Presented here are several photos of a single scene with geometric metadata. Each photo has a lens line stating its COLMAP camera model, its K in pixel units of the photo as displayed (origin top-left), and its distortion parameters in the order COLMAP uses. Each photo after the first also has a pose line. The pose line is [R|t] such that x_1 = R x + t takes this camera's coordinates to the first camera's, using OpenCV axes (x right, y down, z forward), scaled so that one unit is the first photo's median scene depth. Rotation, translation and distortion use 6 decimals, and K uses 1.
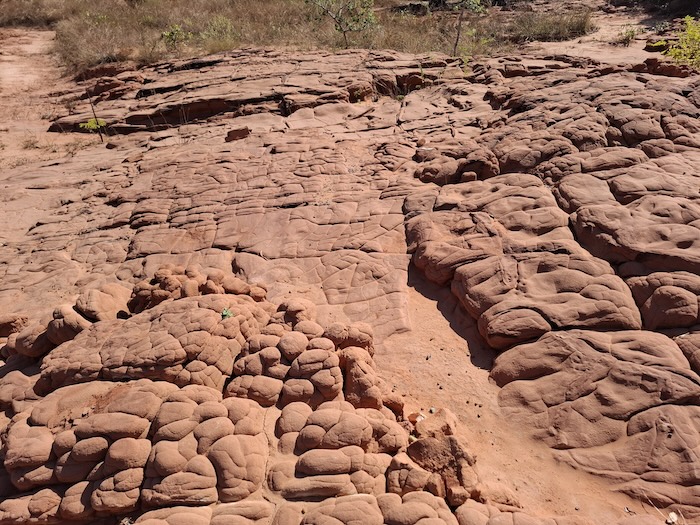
lens RADIAL K [[517.9, 0, 352.5], [0, 517.9, 261.6], [0, 0, 1]] dist [0.107466, -0.134527]
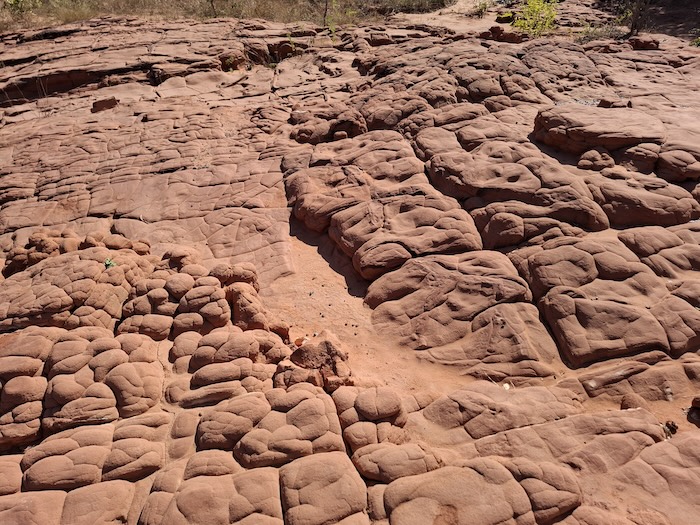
lens RADIAL K [[517.9, 0, 352.5], [0, 517.9, 261.6], [0, 0, 1]] dist [0.107466, -0.134527]
pose [[0.976685, -0.089159, 0.195289, 0.018406], [0.081033, 0.995495, 0.049226, 0.058445], [-0.198798, -0.032253, 0.979510, -0.088153]]
